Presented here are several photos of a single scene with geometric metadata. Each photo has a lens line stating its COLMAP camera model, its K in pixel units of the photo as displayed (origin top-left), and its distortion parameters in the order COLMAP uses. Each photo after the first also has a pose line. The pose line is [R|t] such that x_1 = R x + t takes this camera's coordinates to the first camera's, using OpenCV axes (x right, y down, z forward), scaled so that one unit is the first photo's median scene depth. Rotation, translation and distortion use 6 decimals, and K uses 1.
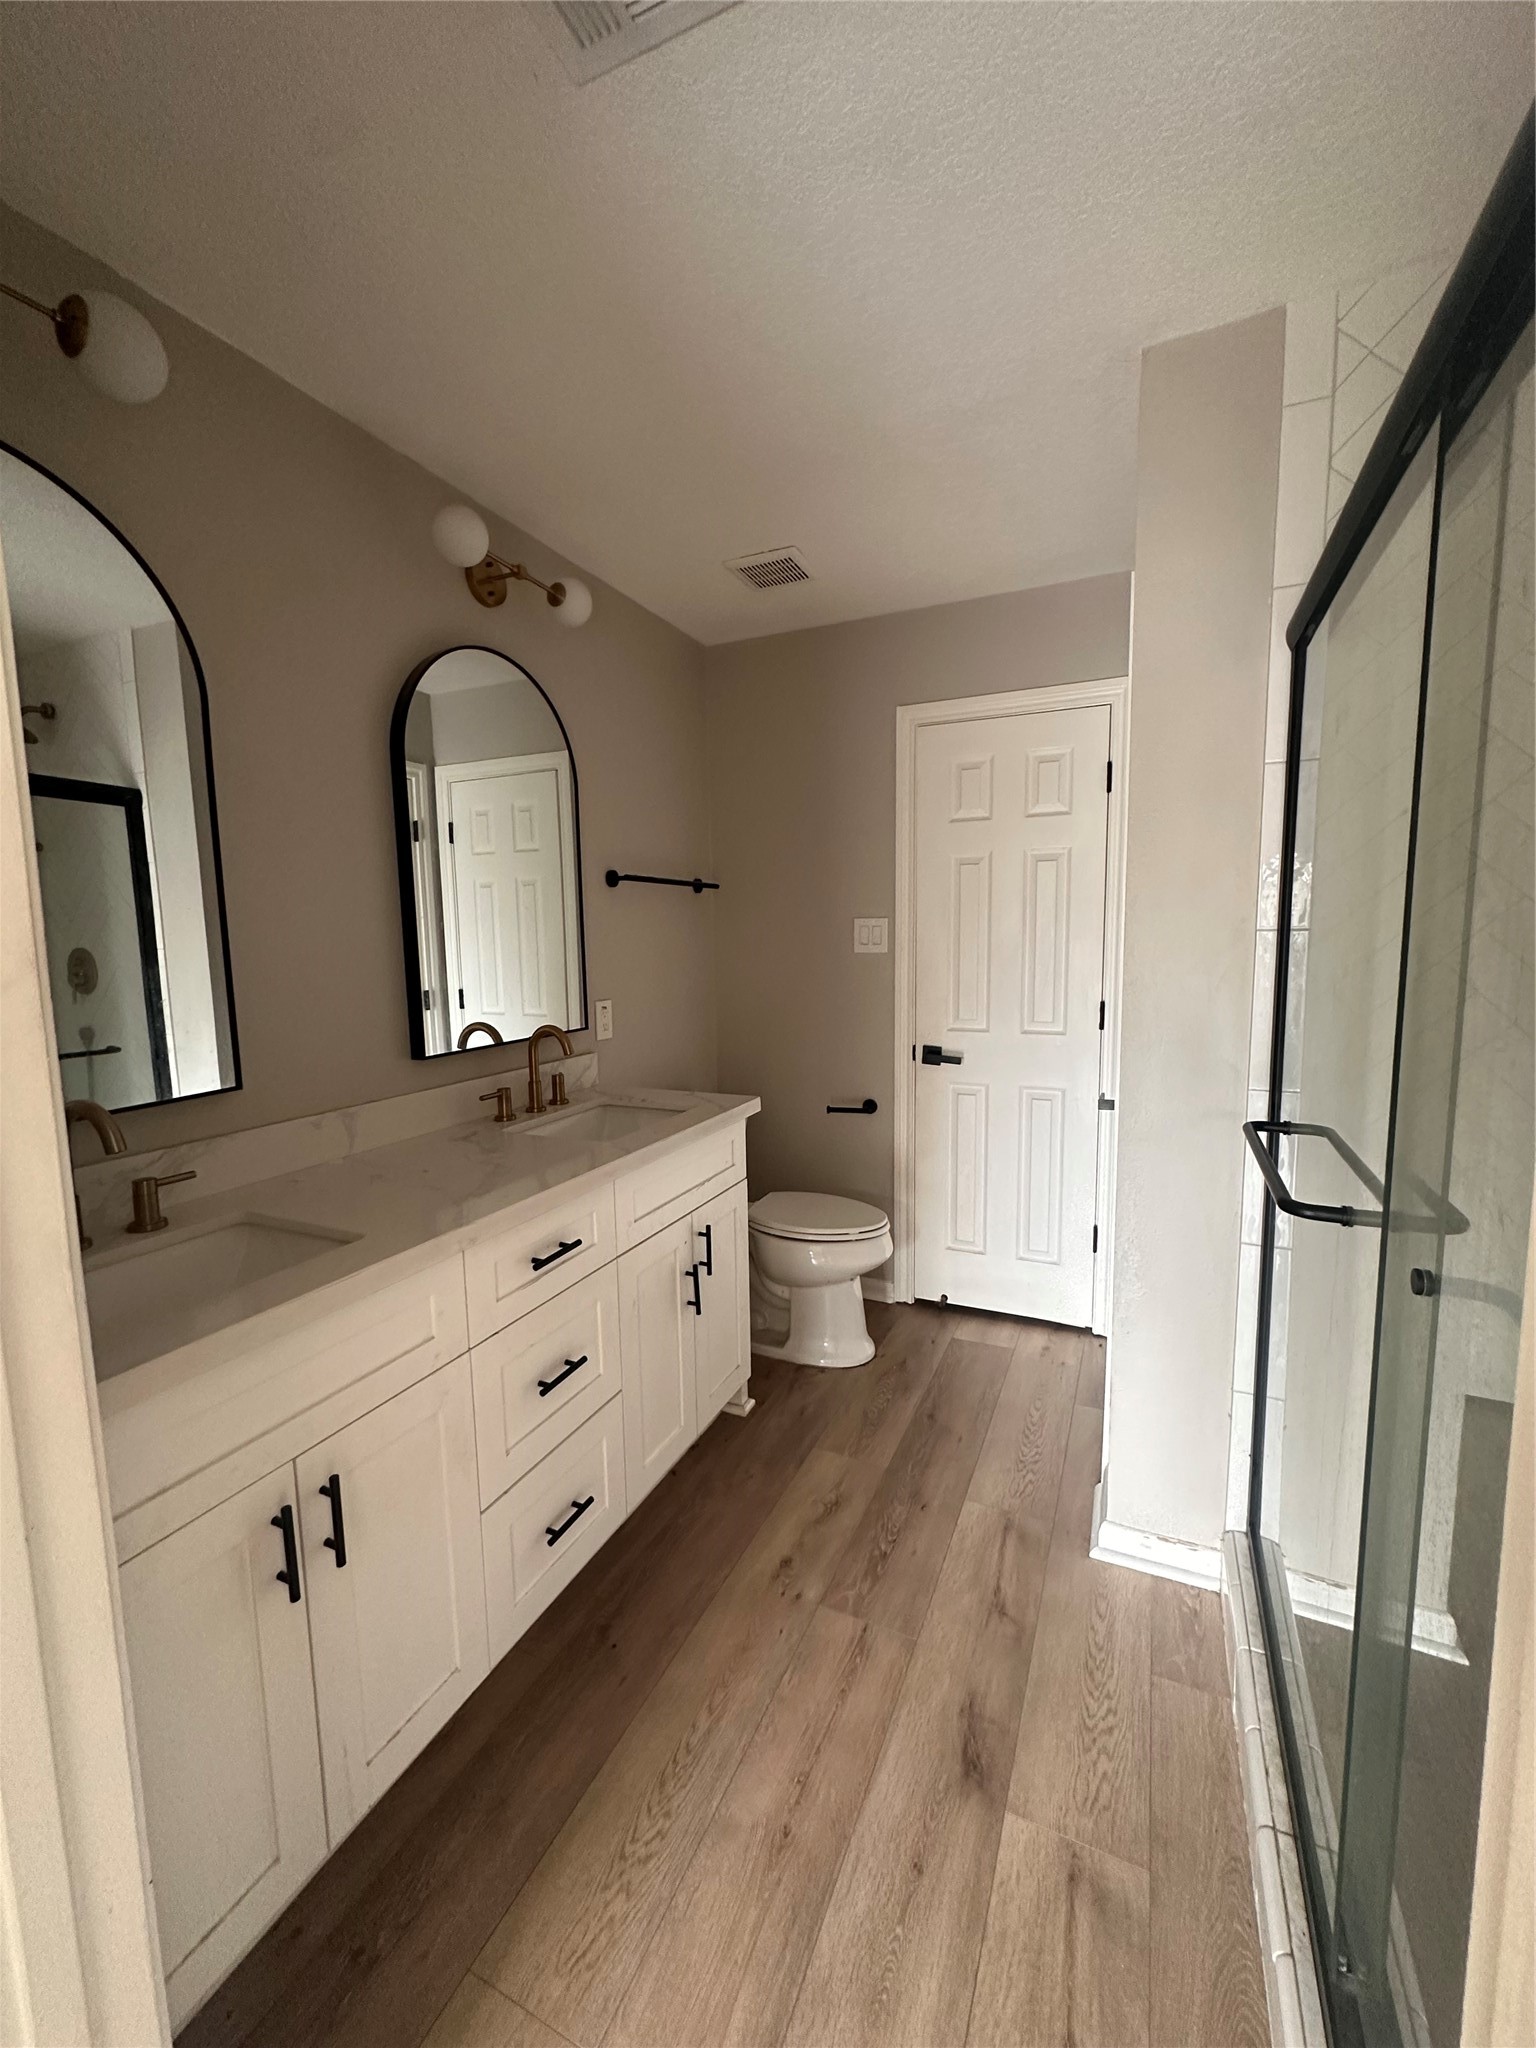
lens RADIAL K [[815.9, 0, 774.6], [0, 815.9, 1023.9], [0, 0, 1]] dist [-0.002023, 0.000107]
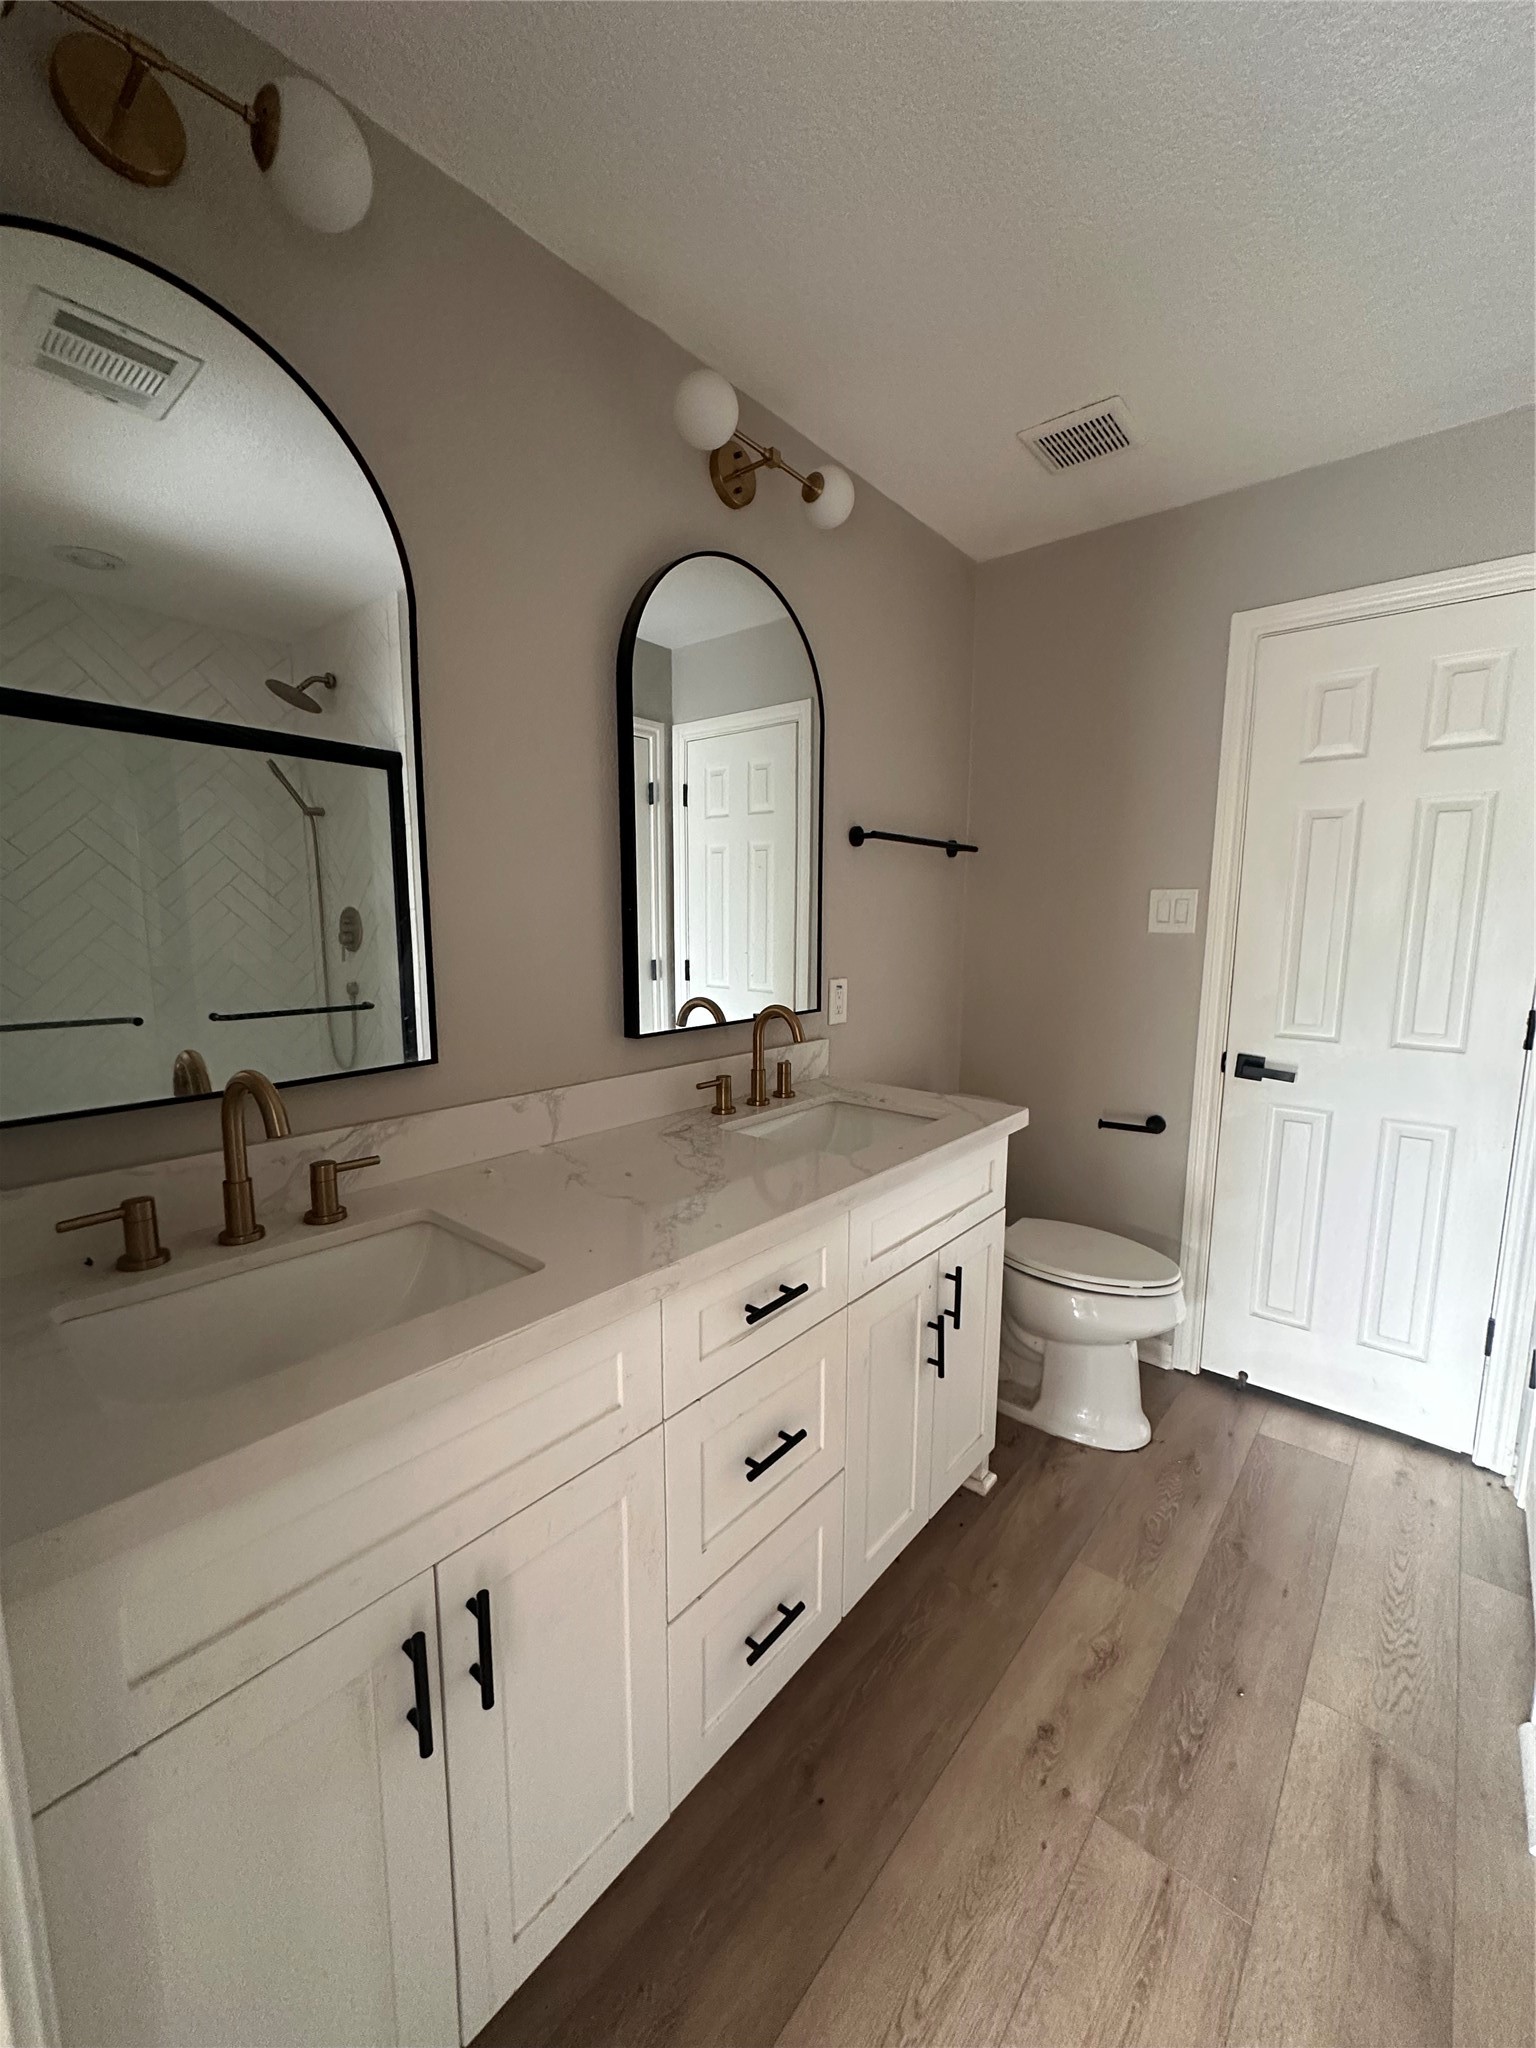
lens RADIAL K [[815.9, 0, 774.6], [0, 815.9, 1023.9], [0, 0, 1]] dist [-0.002023, 0.000107]
pose [[0.963919, 0.057209, -0.259976, -0.058741], [-0.050917, 0.998225, 0.030879, -0.004874], [0.261281, -0.016528, 0.965121, 0.181171]]
